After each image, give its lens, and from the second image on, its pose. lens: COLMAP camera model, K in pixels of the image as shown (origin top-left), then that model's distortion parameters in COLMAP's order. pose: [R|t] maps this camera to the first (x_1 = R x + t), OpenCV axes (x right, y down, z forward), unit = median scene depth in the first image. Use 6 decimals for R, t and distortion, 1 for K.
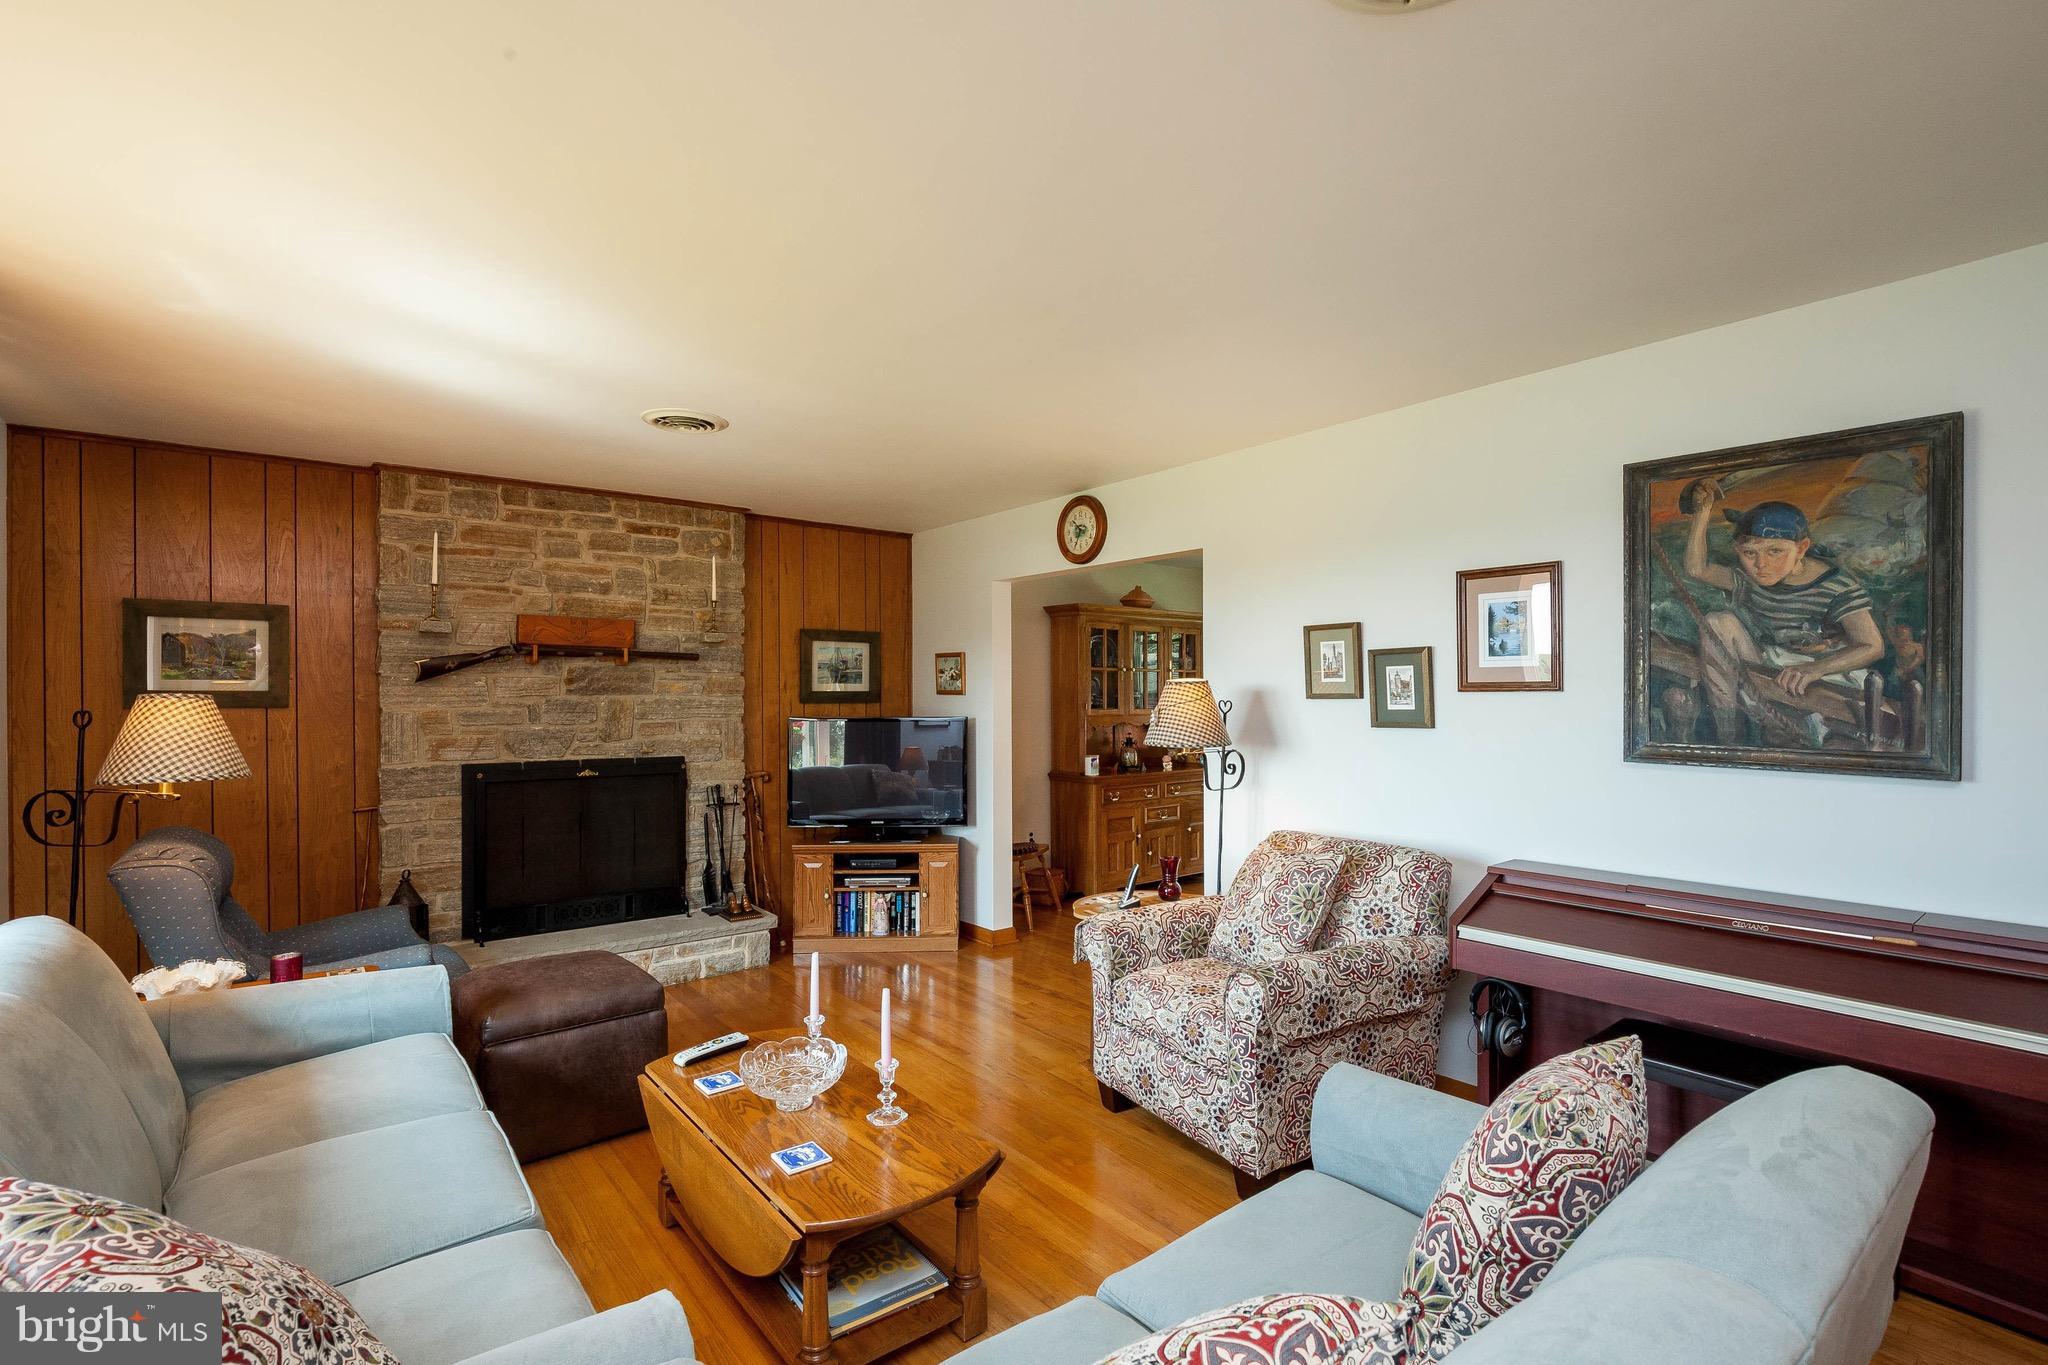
lens RADIAL K [[926.8, 0, 1029.7], [0, 926.8, 703.6], [0, 0, 1]] dist [-0.016628, -0.000494]
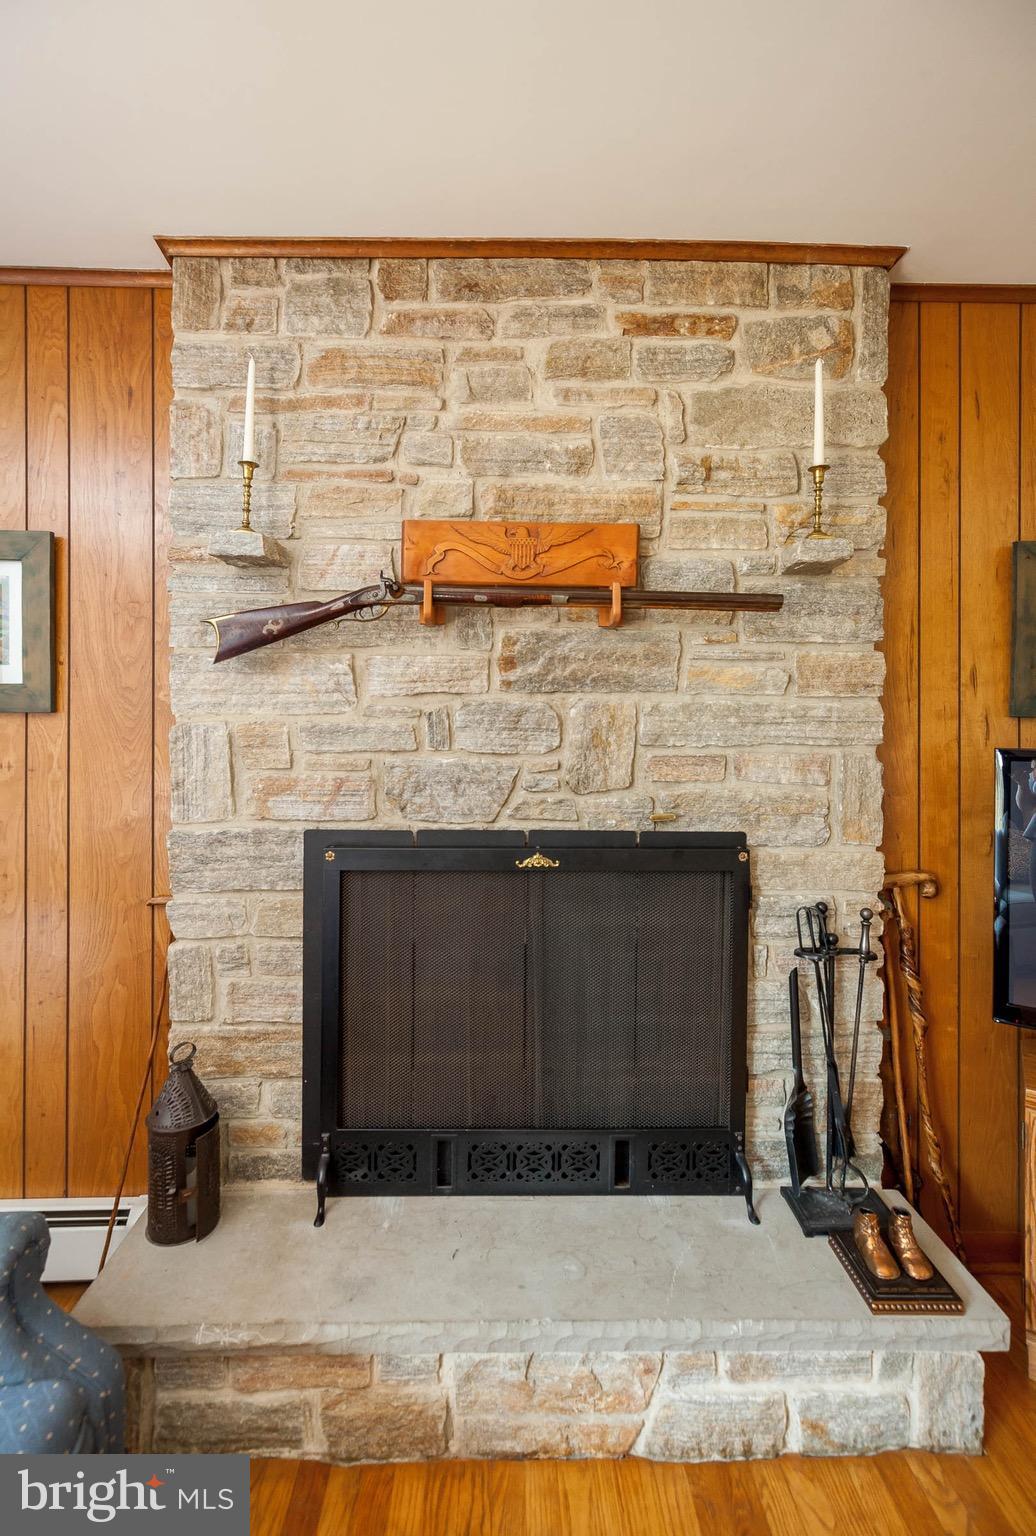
lens RADIAL K [[658.5, 0, 515.5], [0, 658.5, 739.2], [0, 0, 1]] dist [-0.001517, -0.000102]
pose [[0.785748, 0.003203, -0.618538, -0.279992], [-0.010464, 0.999912, -0.008115, 0.017041], [0.618458, 0.012849, 0.785713, 0.721868]]
